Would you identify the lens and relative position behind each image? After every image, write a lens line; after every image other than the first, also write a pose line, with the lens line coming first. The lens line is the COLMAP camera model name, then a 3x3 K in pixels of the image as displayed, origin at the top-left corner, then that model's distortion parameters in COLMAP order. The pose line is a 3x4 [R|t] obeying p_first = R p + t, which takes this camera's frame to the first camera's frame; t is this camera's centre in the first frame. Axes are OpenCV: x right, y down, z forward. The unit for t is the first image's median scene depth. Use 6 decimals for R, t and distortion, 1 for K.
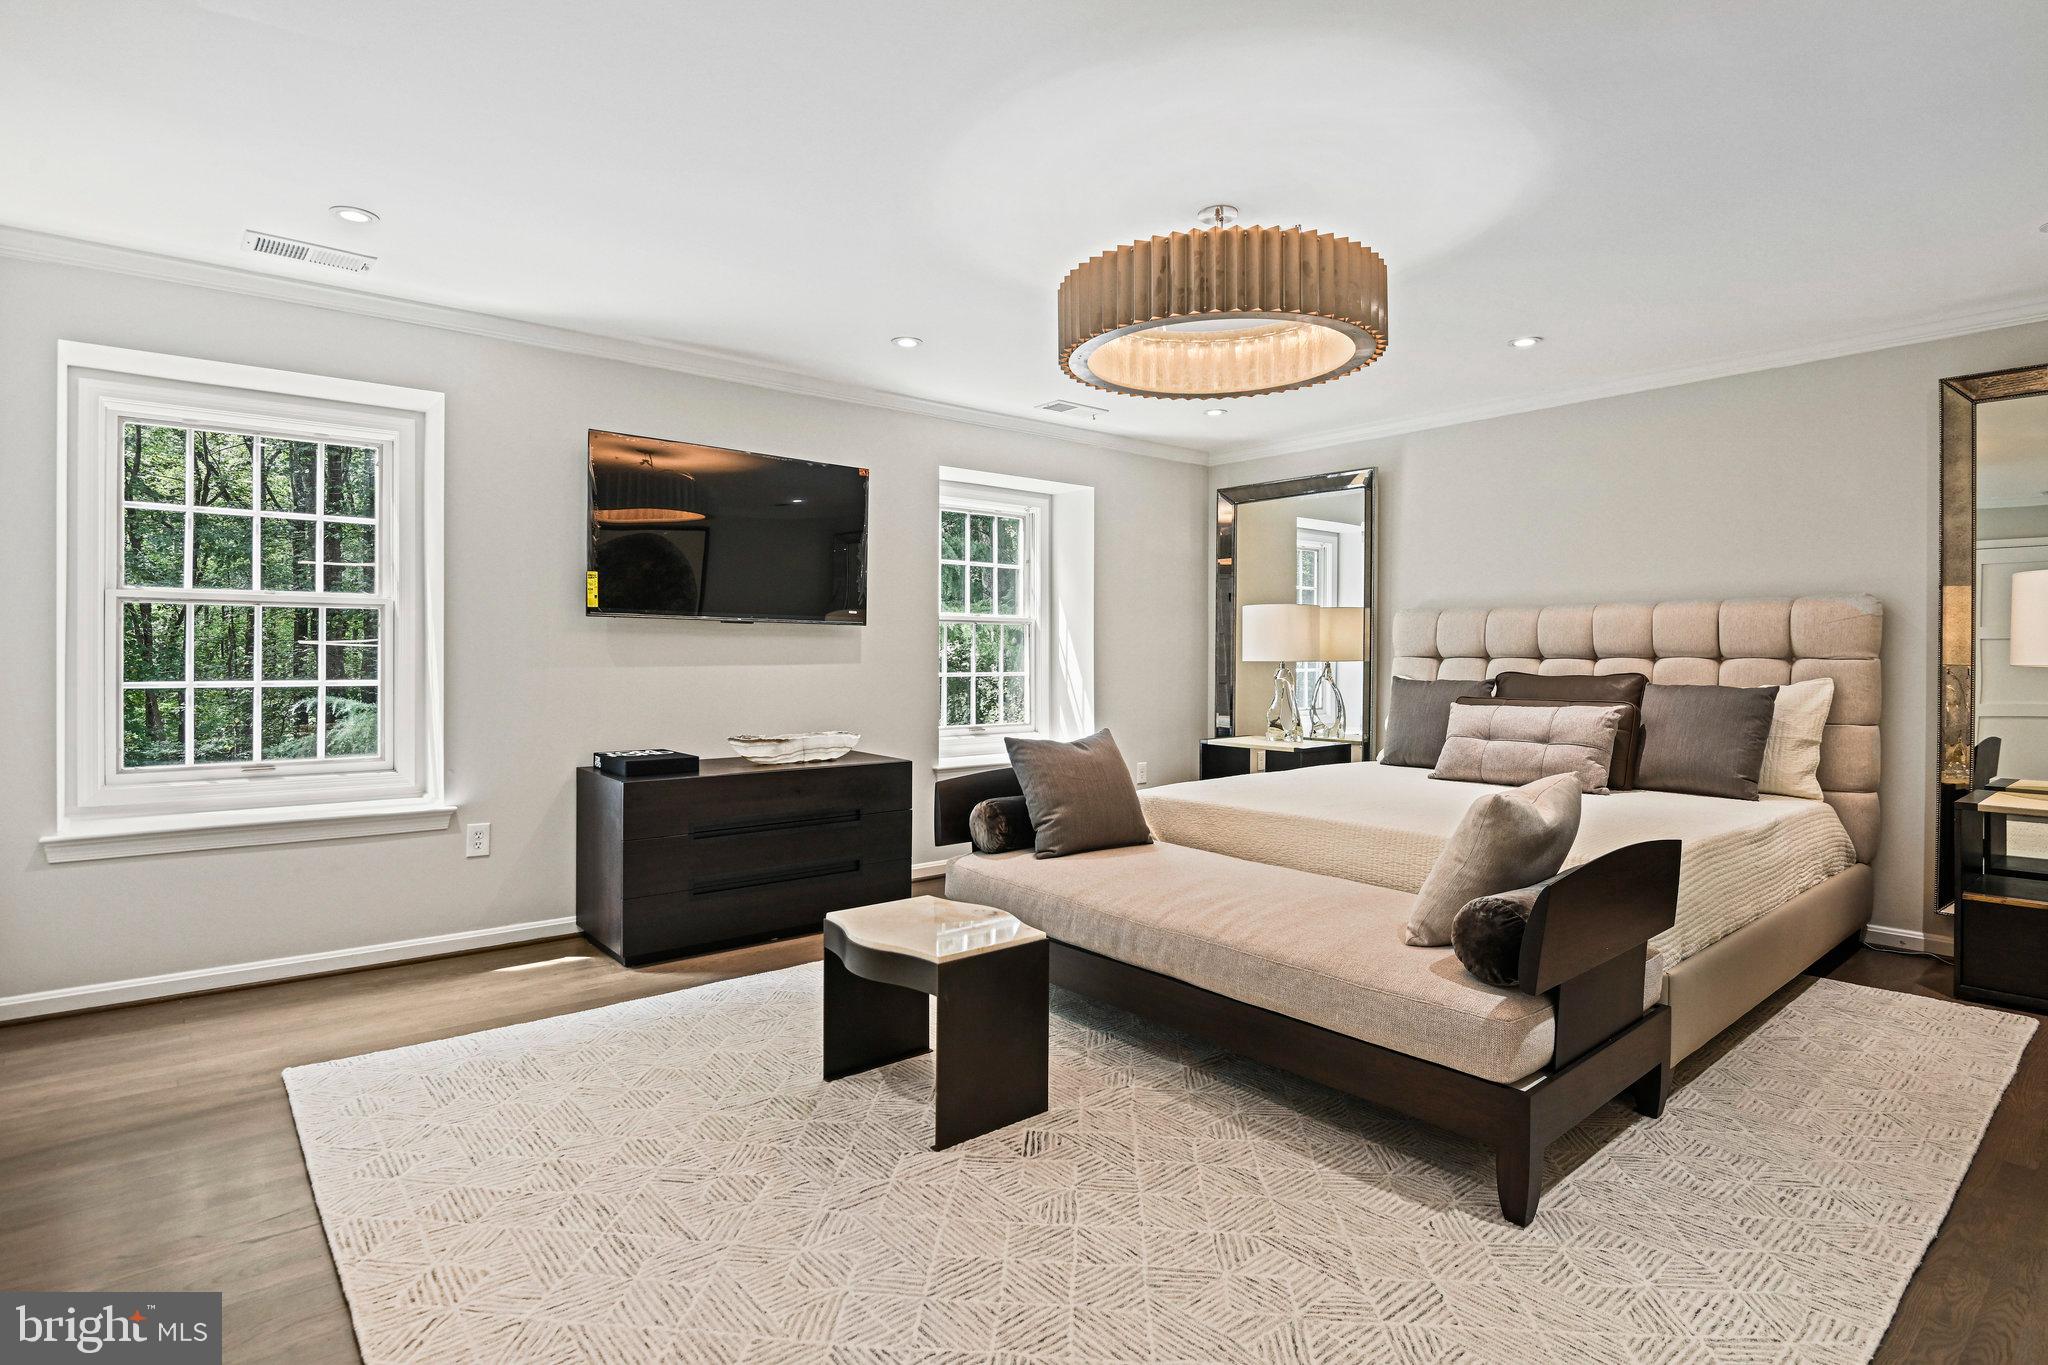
lens RADIAL K [[1022.8, 0, 1024.0], [0, 1022.8, 682.5], [0, 0, 1]] dist [-0.003680, -0.000411]
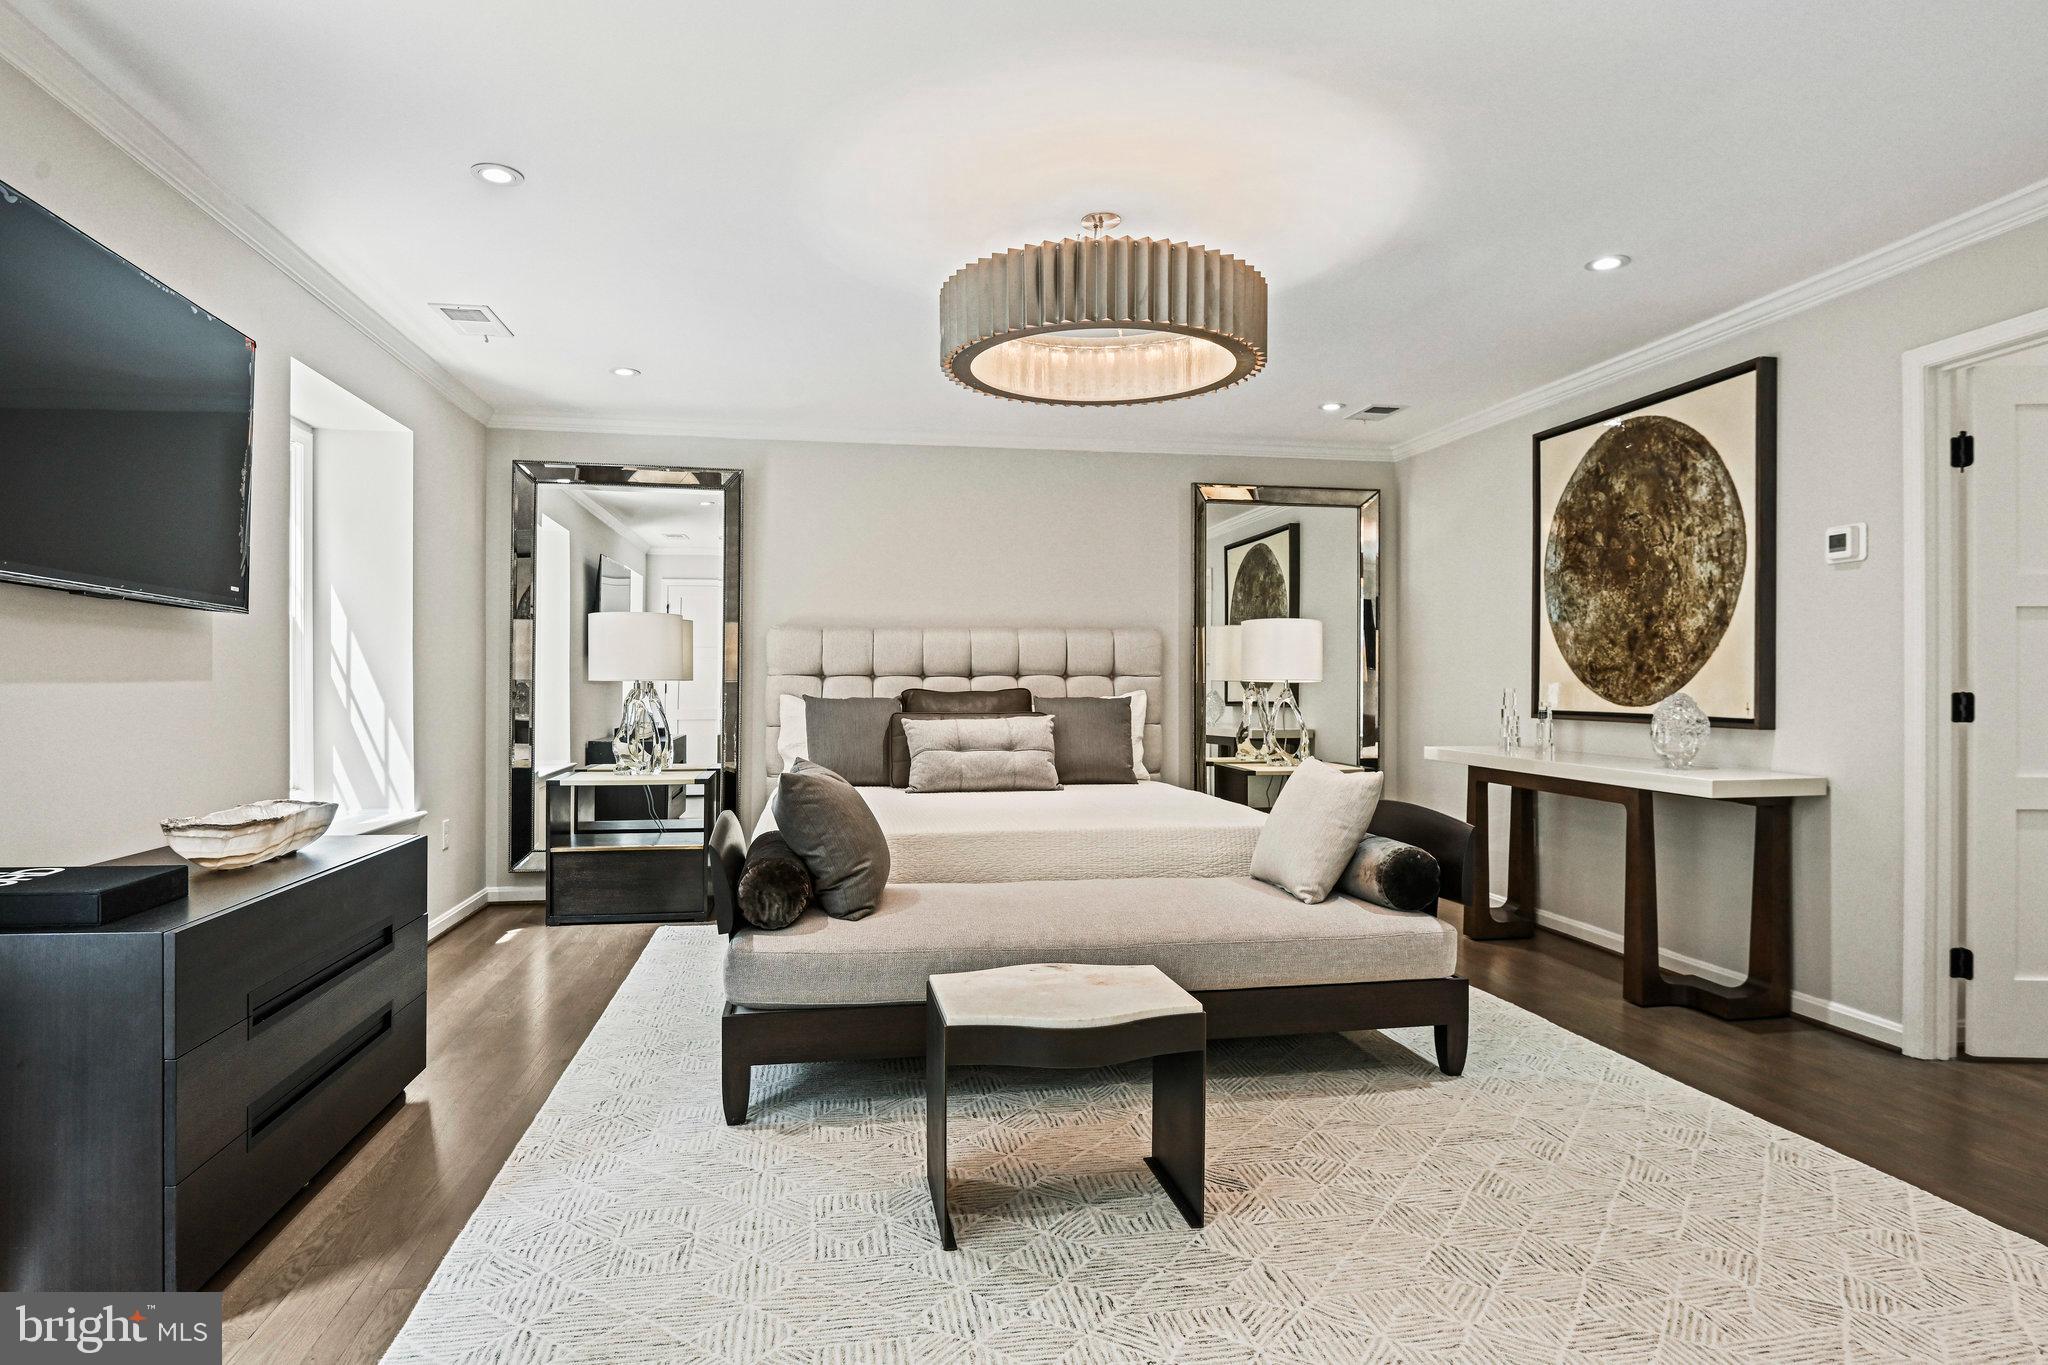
lens RADIAL K [[1131.1, 0, 1026.0], [0, 1131.1, 705.4], [0, 0, 1]] dist [0.000461, 0.000404]
pose [[0.495052, -0.018214, 0.868673, -0.551925], [0.024143, 0.999683, 0.007203, 0.001239], [-0.868528, 0.017406, 0.495334, 0.358403]]
